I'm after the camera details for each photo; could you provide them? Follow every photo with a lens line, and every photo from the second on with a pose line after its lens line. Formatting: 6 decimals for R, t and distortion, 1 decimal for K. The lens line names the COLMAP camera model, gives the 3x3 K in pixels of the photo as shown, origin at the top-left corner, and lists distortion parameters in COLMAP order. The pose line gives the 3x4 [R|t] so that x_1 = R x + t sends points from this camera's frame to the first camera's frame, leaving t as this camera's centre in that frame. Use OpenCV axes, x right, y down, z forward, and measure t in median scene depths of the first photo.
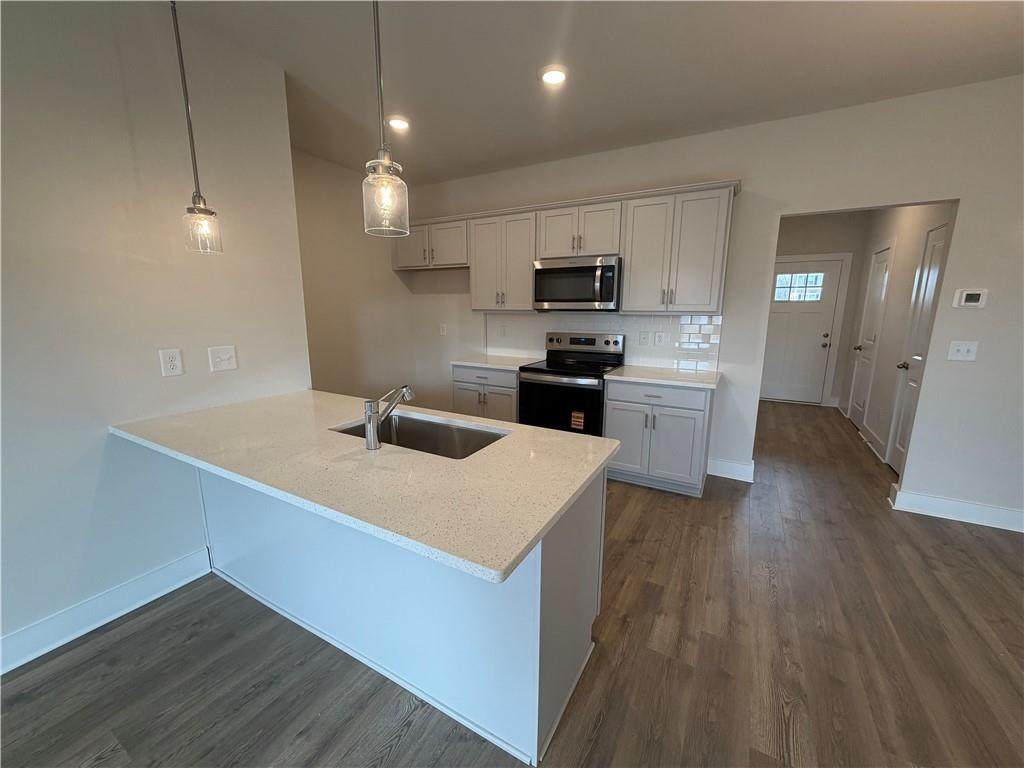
lens RADIAL K [[410.7, 0, 512.0], [0, 410.7, 384.0], [0, 0, 1]] dist [0.012183, 0.000078]
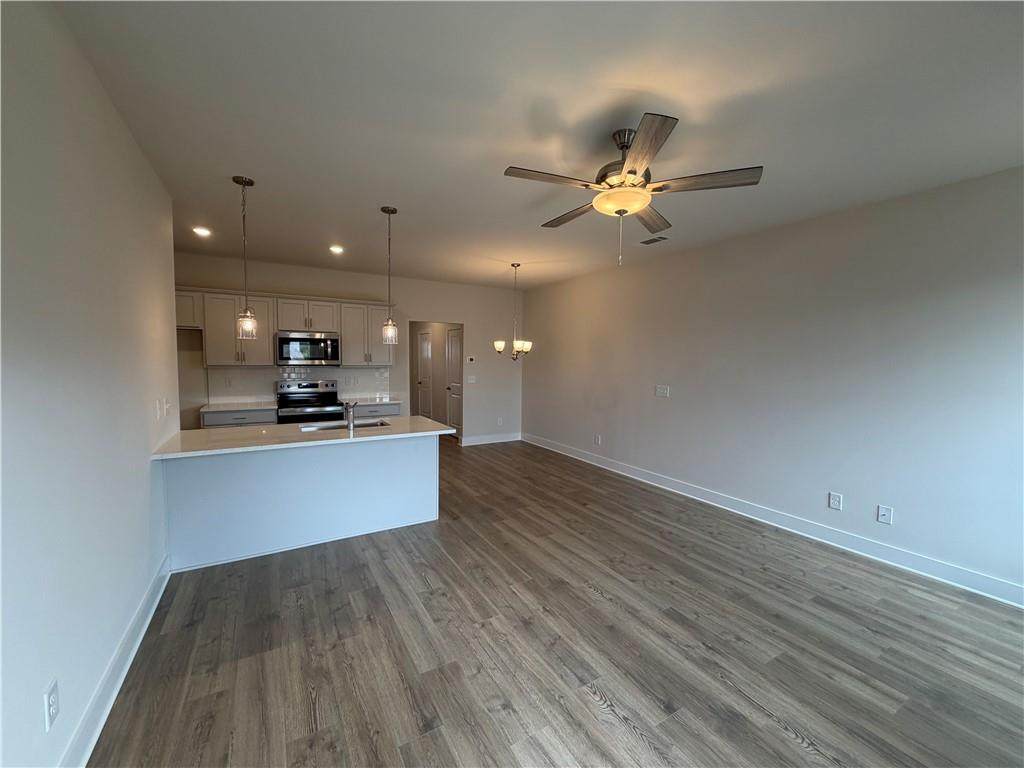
lens RADIAL K [[405.1, 0, 512.0], [0, 405.1, 384.0], [0, 0, 1]] dist [-0.002192, -0.000105]
pose [[0.488433, -0.051526, 0.871079, -0.847550], [0.153605, 0.987744, -0.027703, 0.049300], [-0.858976, 0.147334, 0.490361, -0.394242]]
